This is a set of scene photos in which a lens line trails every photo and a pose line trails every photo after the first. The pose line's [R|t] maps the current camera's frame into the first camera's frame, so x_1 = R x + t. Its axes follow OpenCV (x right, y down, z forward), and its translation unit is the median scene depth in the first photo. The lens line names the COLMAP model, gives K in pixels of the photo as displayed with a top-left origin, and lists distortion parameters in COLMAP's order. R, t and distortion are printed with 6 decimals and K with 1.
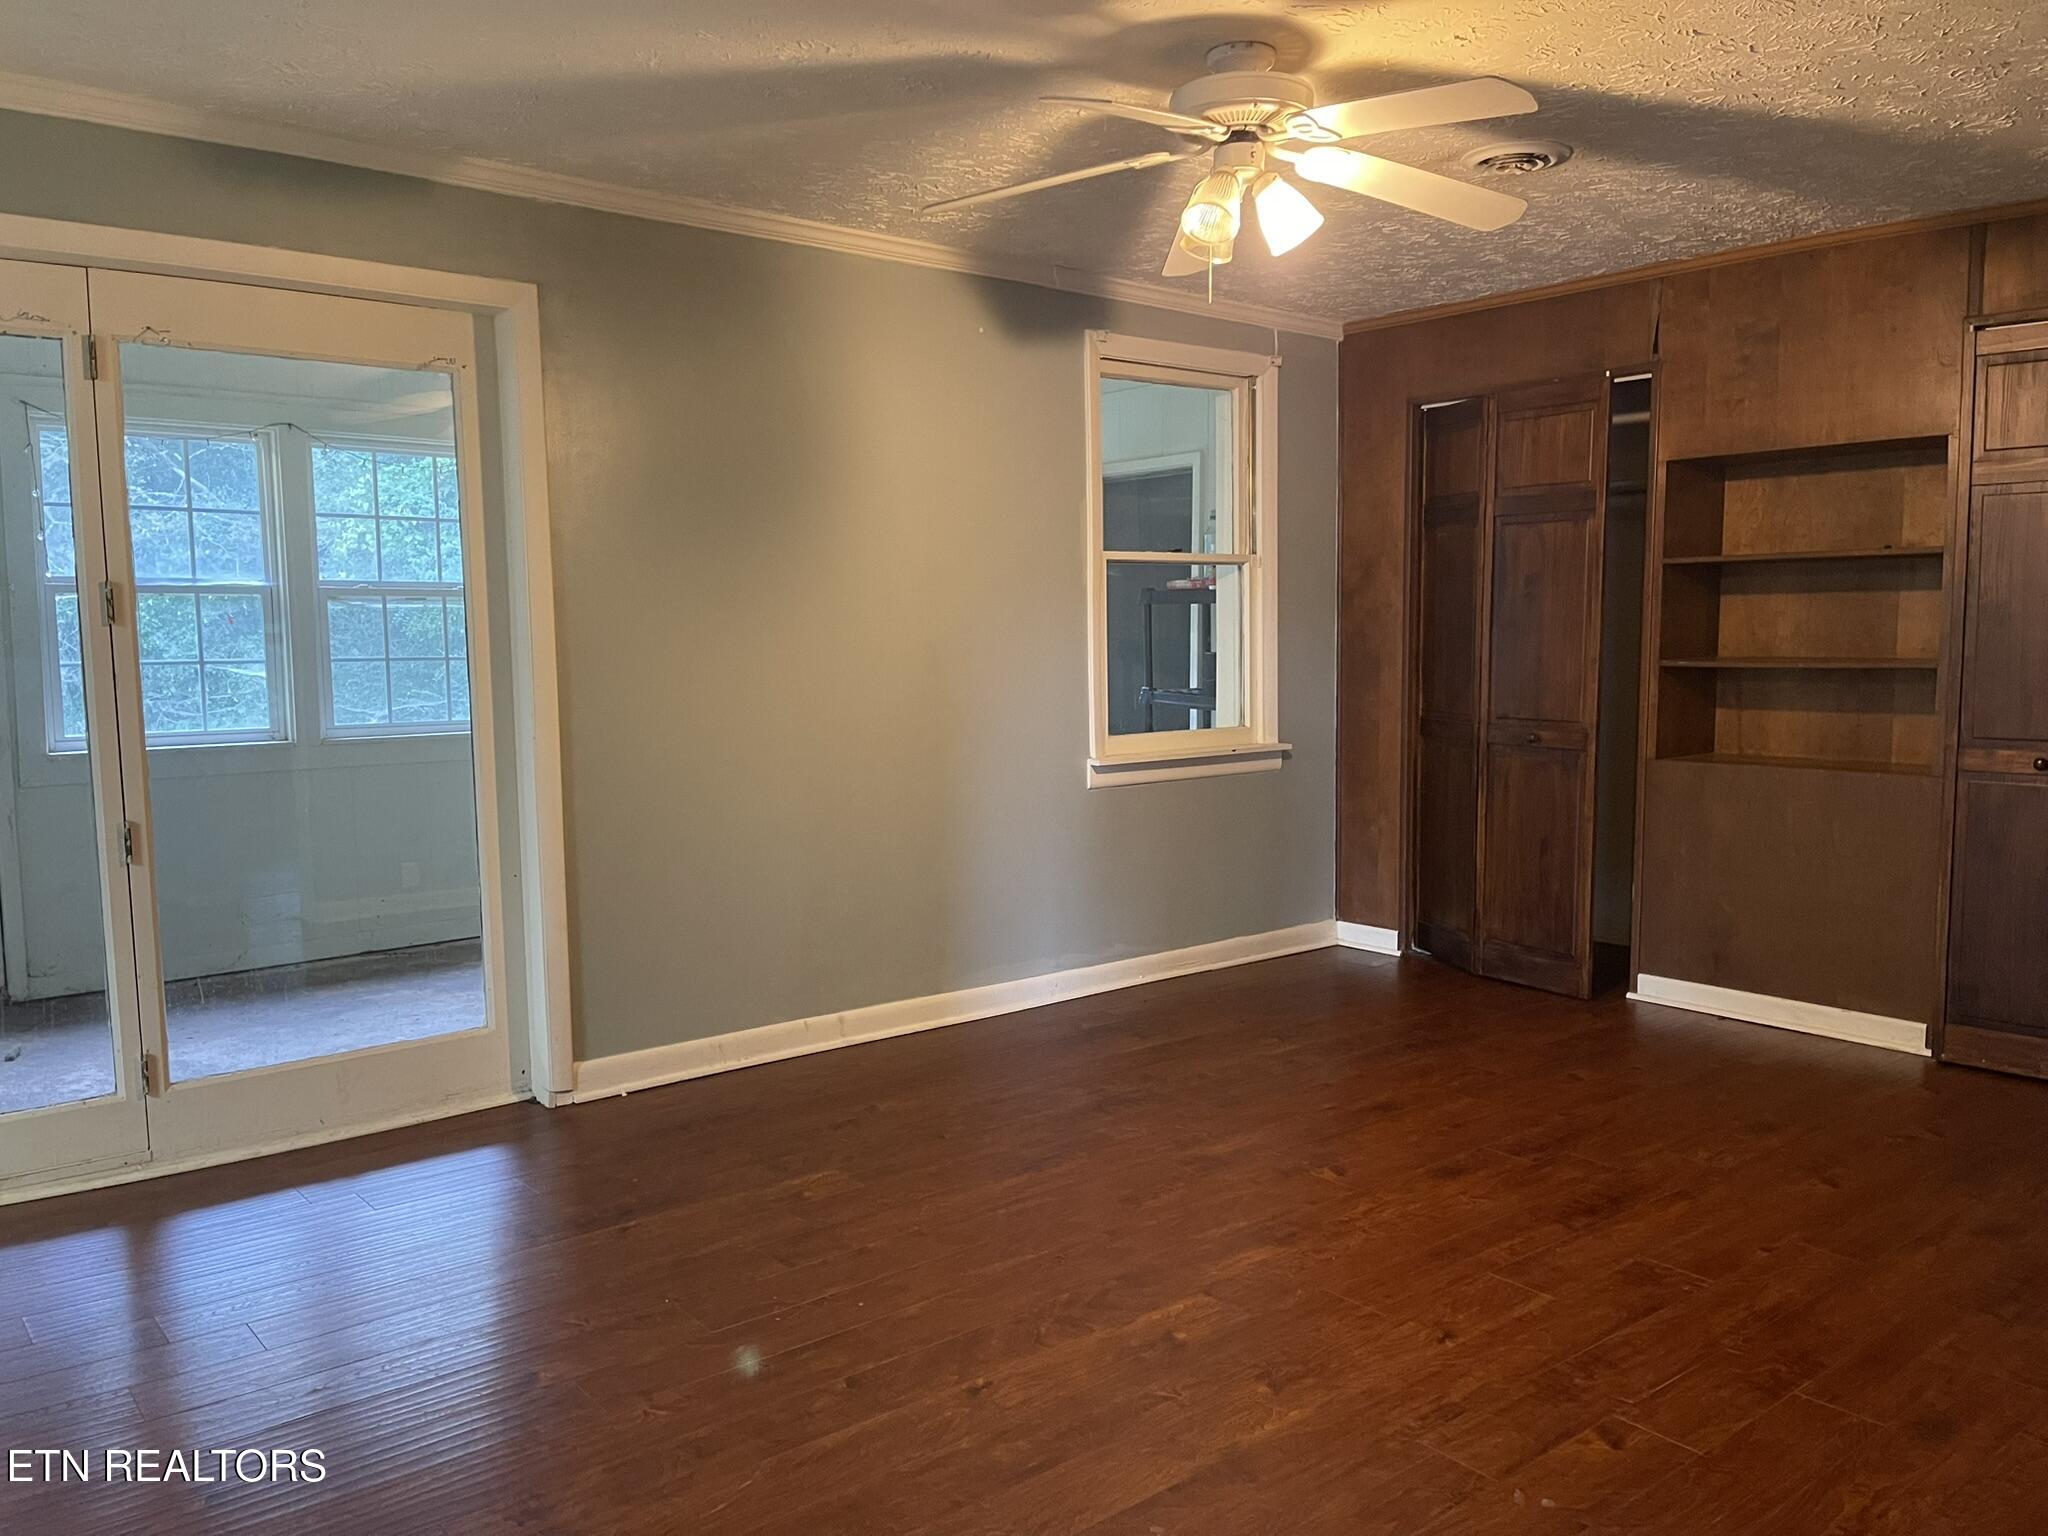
lens RADIAL K [[1504.5, 0, 1012.1], [0, 1504.5, 769.7], [0, 0, 1]] dist [0.093372, -0.123816]
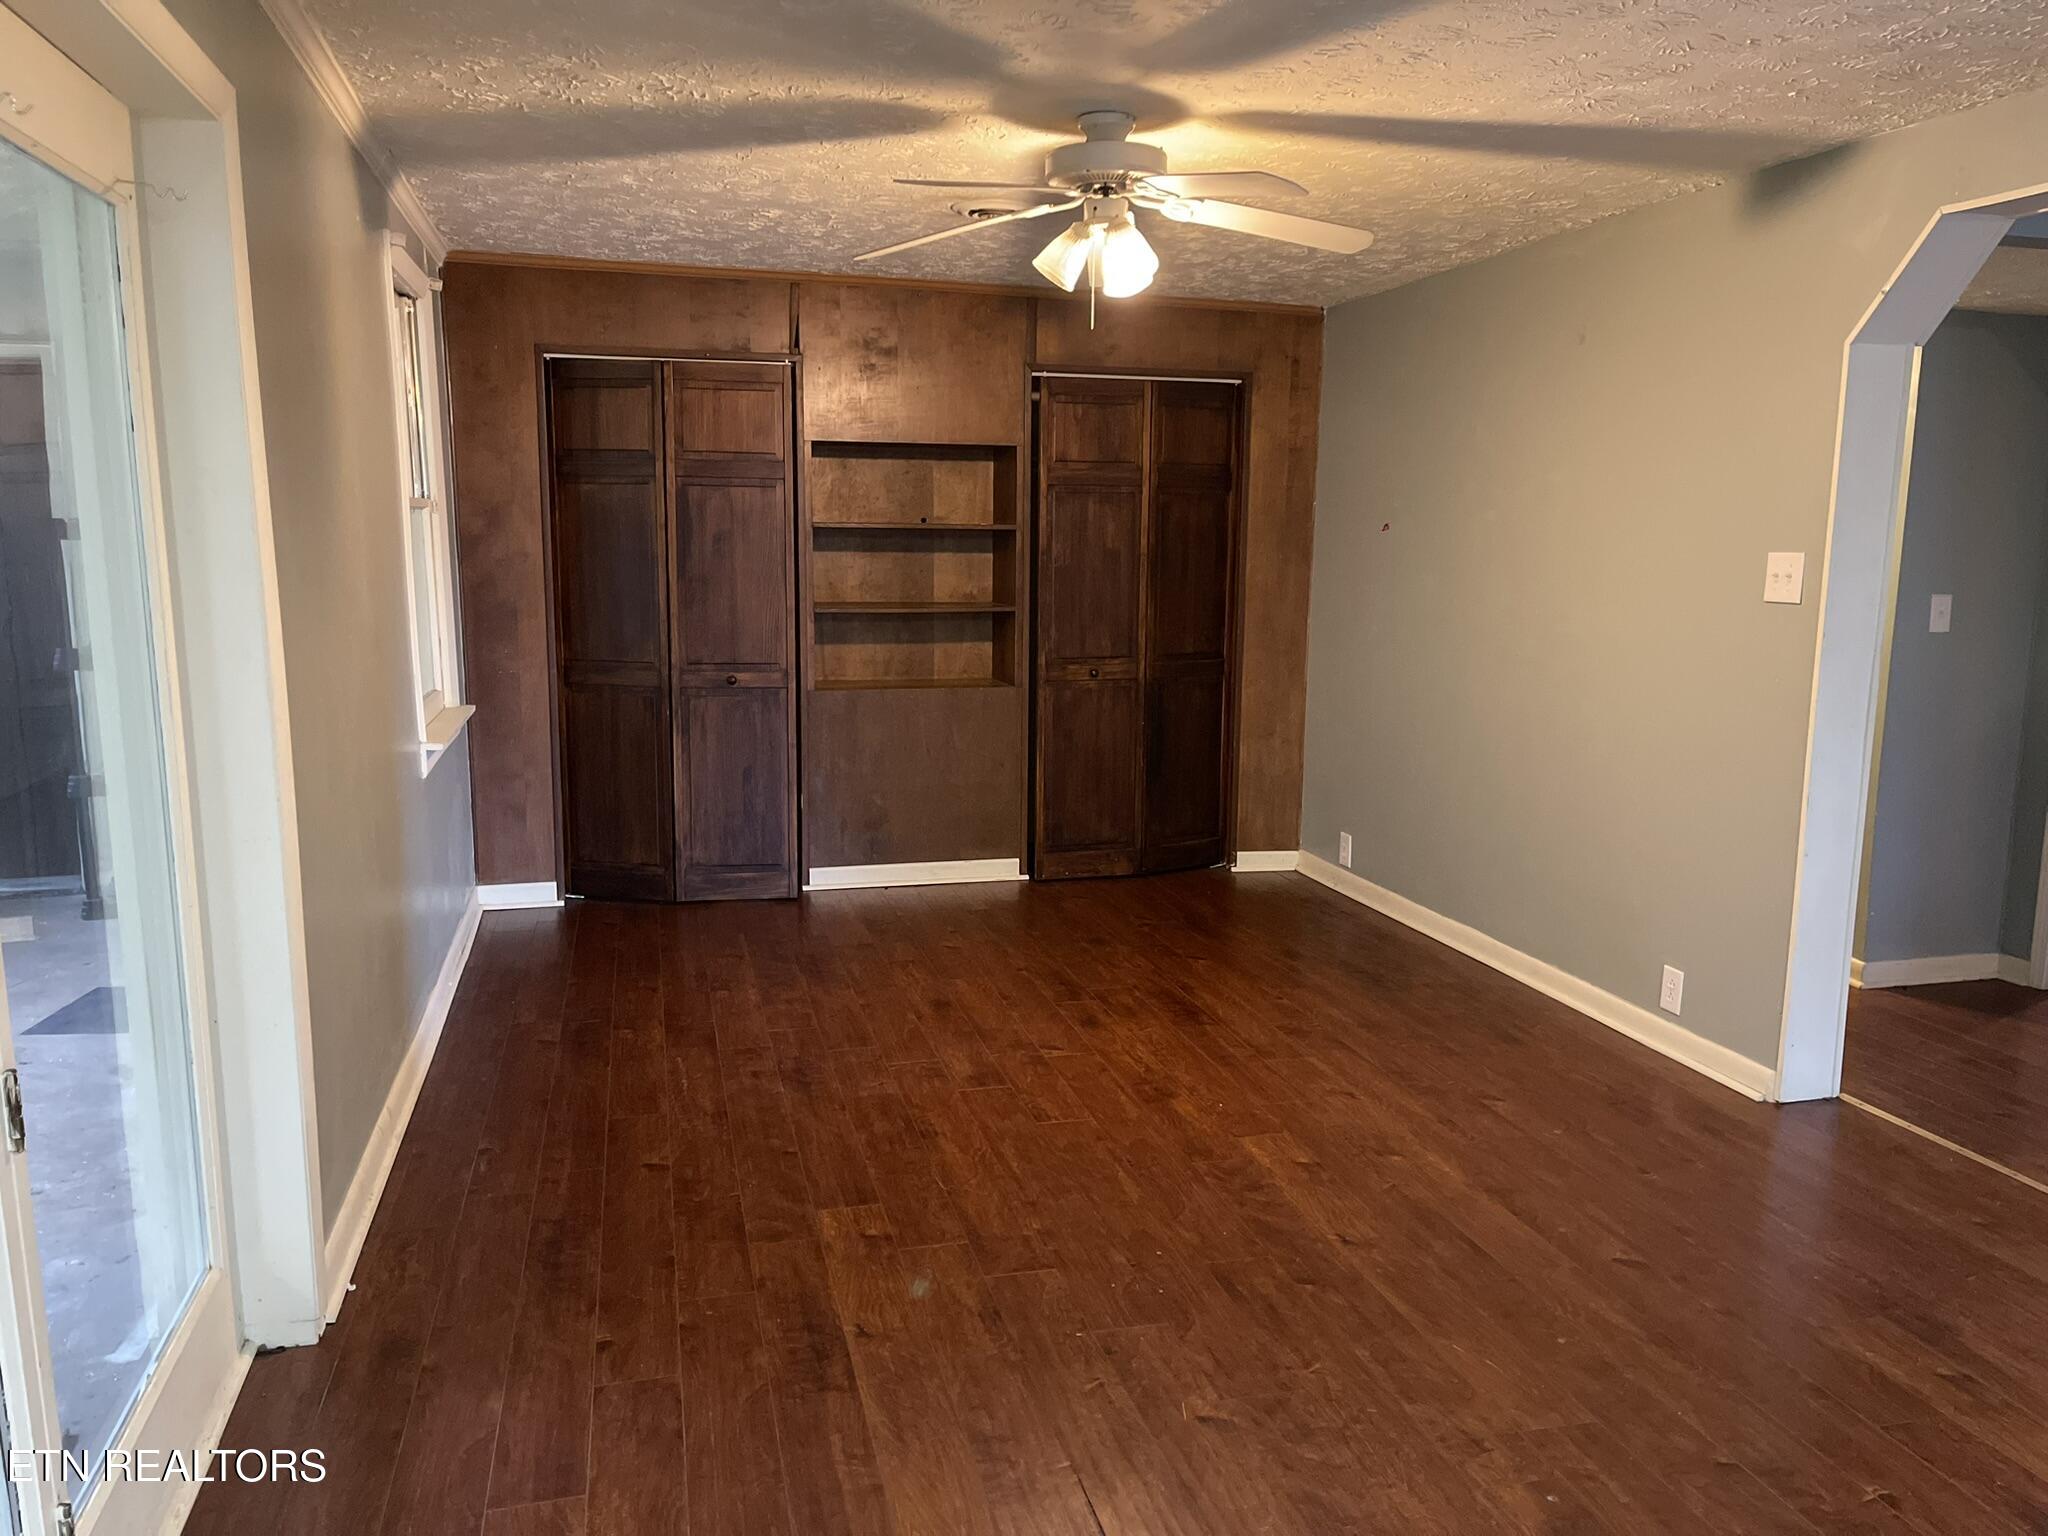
lens RADIAL K [[1523.6, 0, 963.8], [0, 1523.6, 779.4], [0, 0, 1]] dist [0.088041, -0.131565]
pose [[0.444560, -0.133793, 0.885701, -0.580286], [0.074102, 0.990886, 0.112488, -0.061721], [-0.892679, 0.015624, 0.450423, 0.336024]]
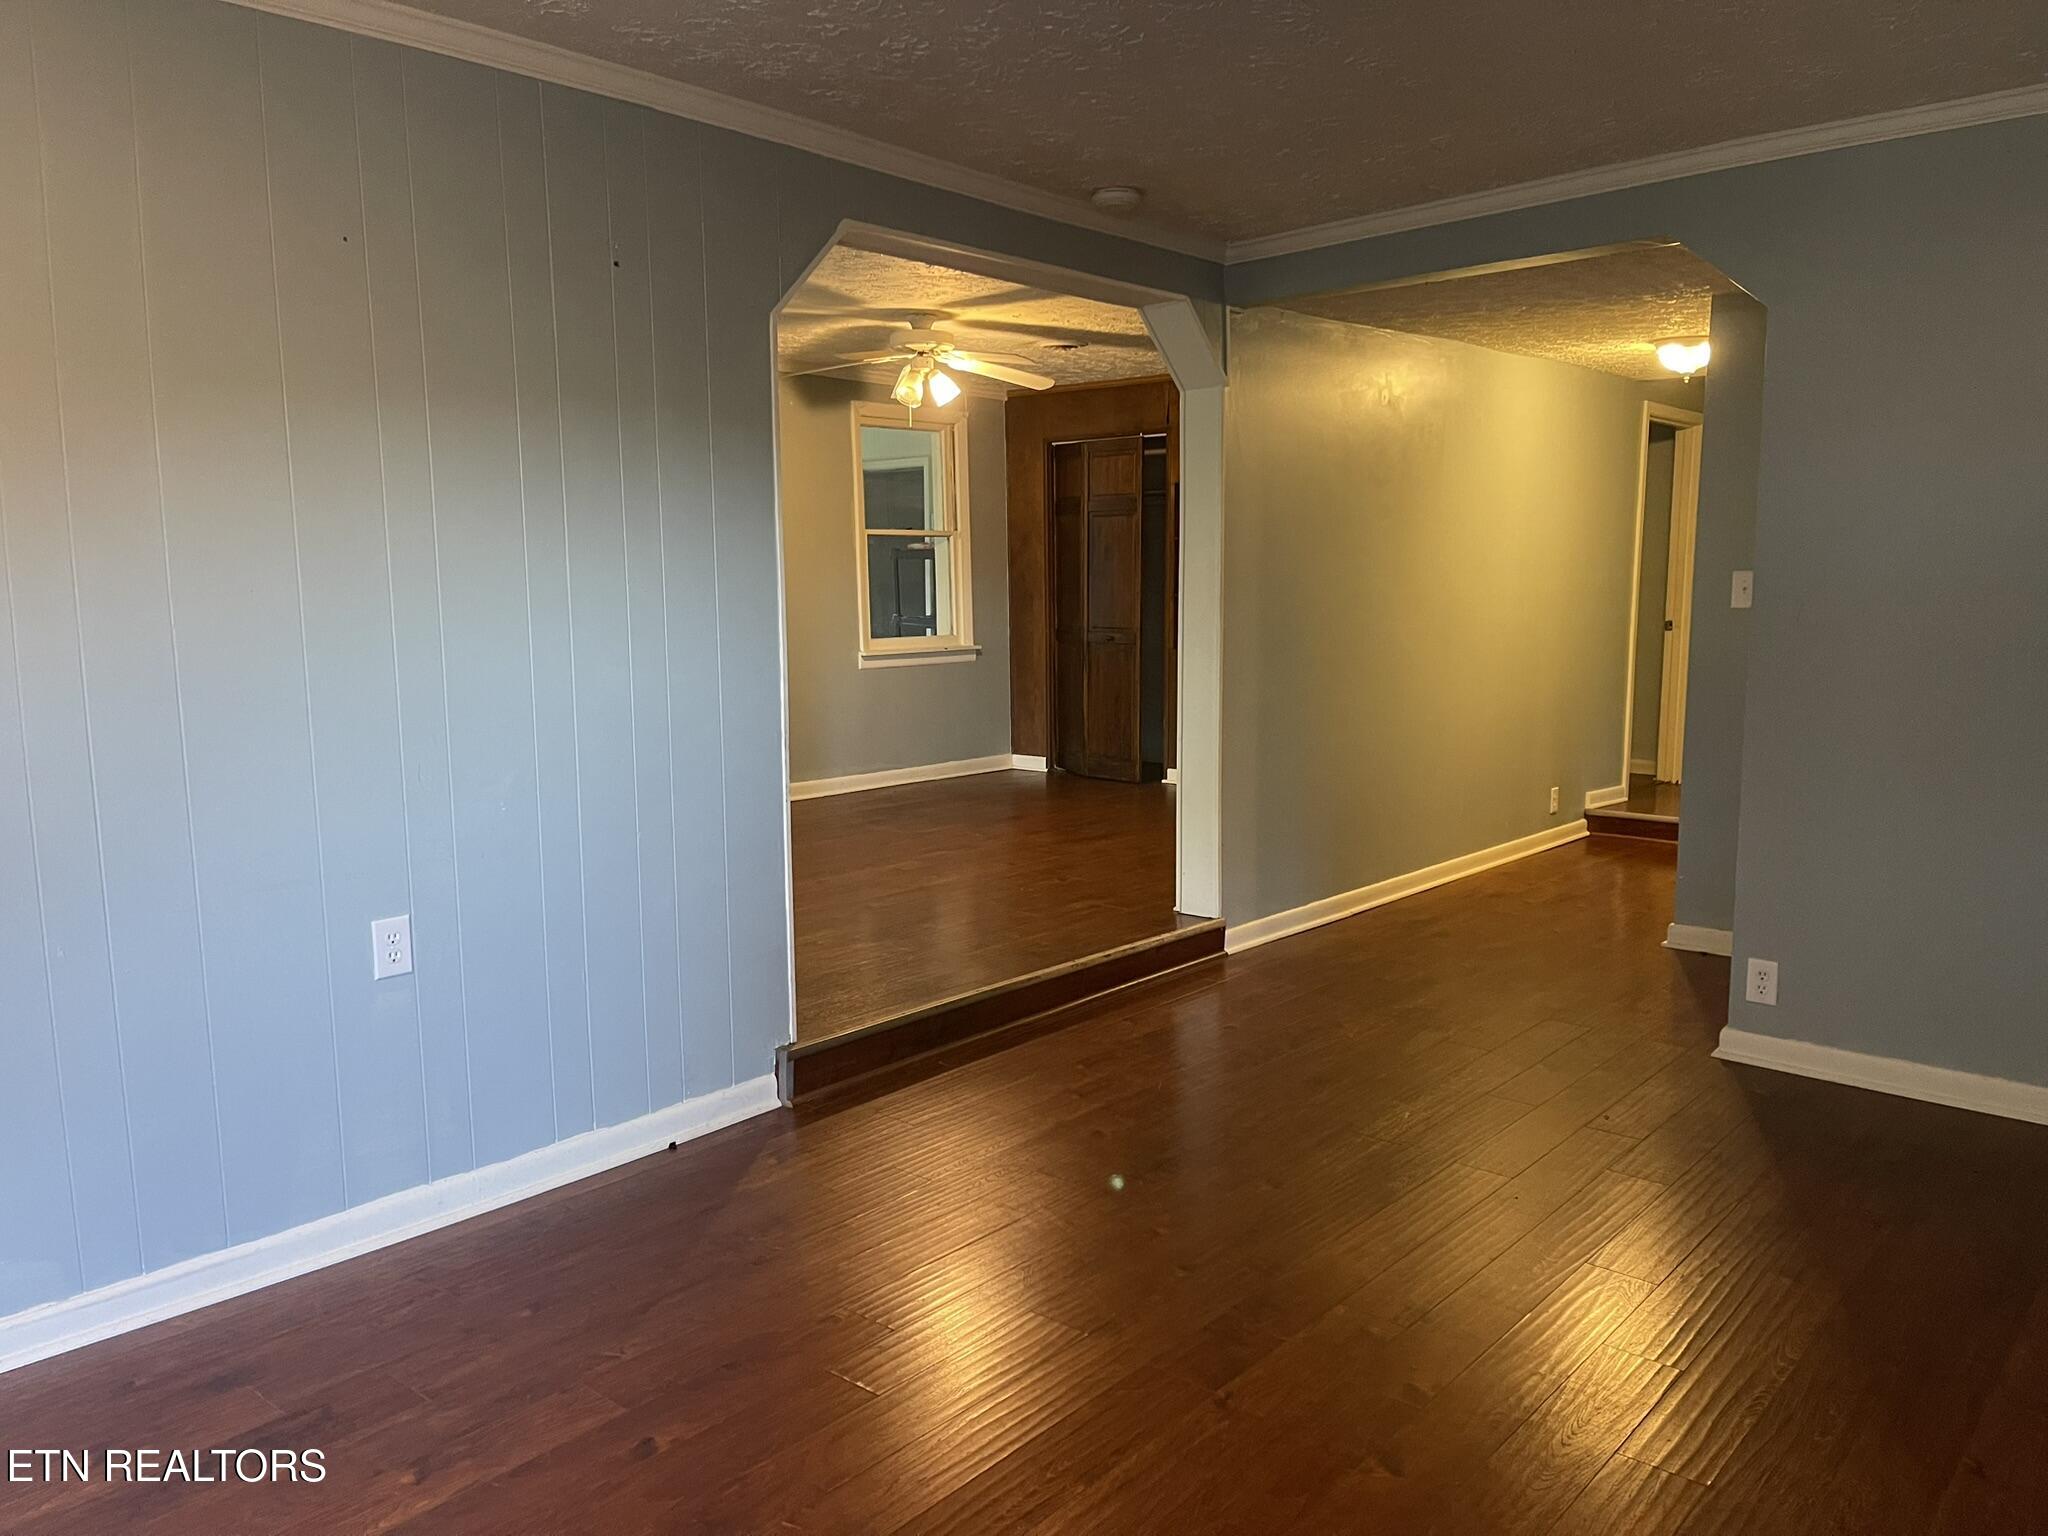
lens RADIAL K [[1504.5, 0, 1012.1], [0, 1504.5, 769.7], [0, 0, 1]] dist [0.093372, -0.123816]
pose [[0.988141, -0.021095, 0.152090, -0.040102], [0.015730, 0.999214, 0.036396, 0.065819], [-0.152739, -0.033572, 0.987696, -0.713165]]
